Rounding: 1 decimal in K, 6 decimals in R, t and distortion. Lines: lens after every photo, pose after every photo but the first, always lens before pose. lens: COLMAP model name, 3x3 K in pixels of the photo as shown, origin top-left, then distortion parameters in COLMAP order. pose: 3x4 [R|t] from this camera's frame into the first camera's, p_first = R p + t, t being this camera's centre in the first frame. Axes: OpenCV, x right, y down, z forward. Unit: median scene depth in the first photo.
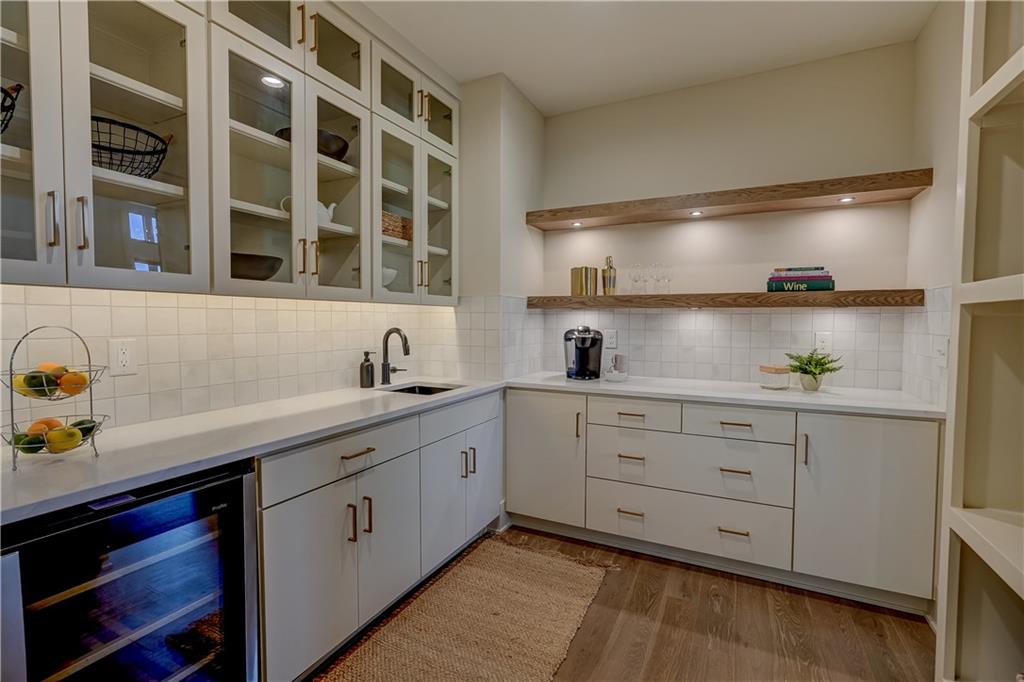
lens RADIAL K [[461.3, 0, 517.0], [0, 461.3, 339.3], [0, 0, 1]] dist [-0.009805, 0.004827]
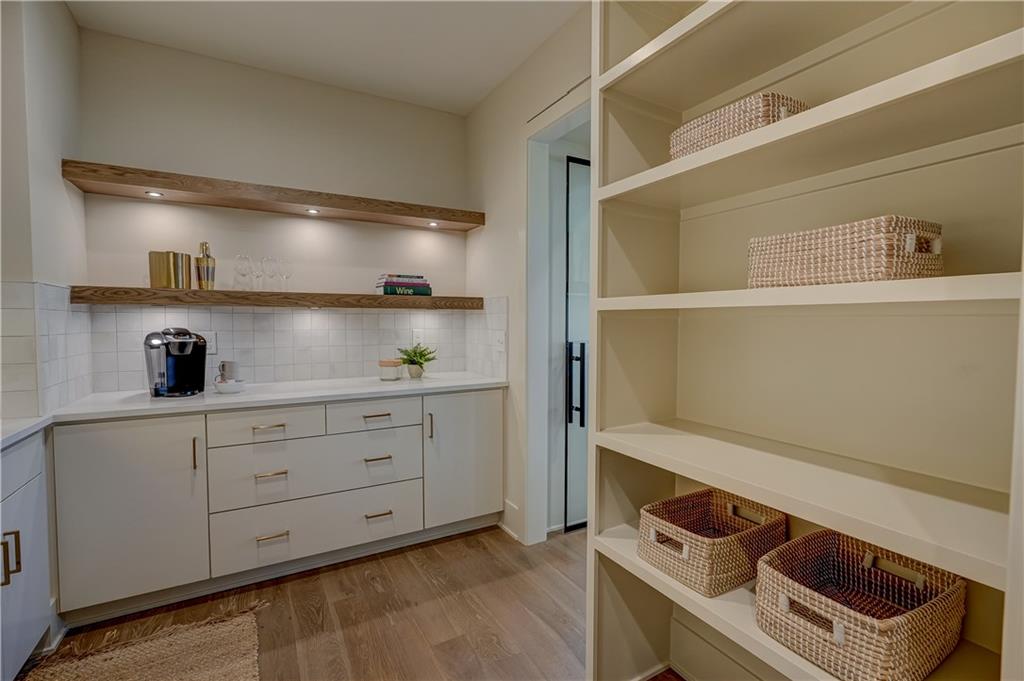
lens RADIAL K [[461.3, 0, 512.6], [0, 461.3, 339.8], [0, 0, 1]] dist [-0.009805, 0.004827]
pose [[0.559652, -0.038585, 0.827829, -0.216280], [0.035921, 0.999106, 0.022284, -0.006310], [-0.827949, 0.017265, 0.560538, 0.111370]]
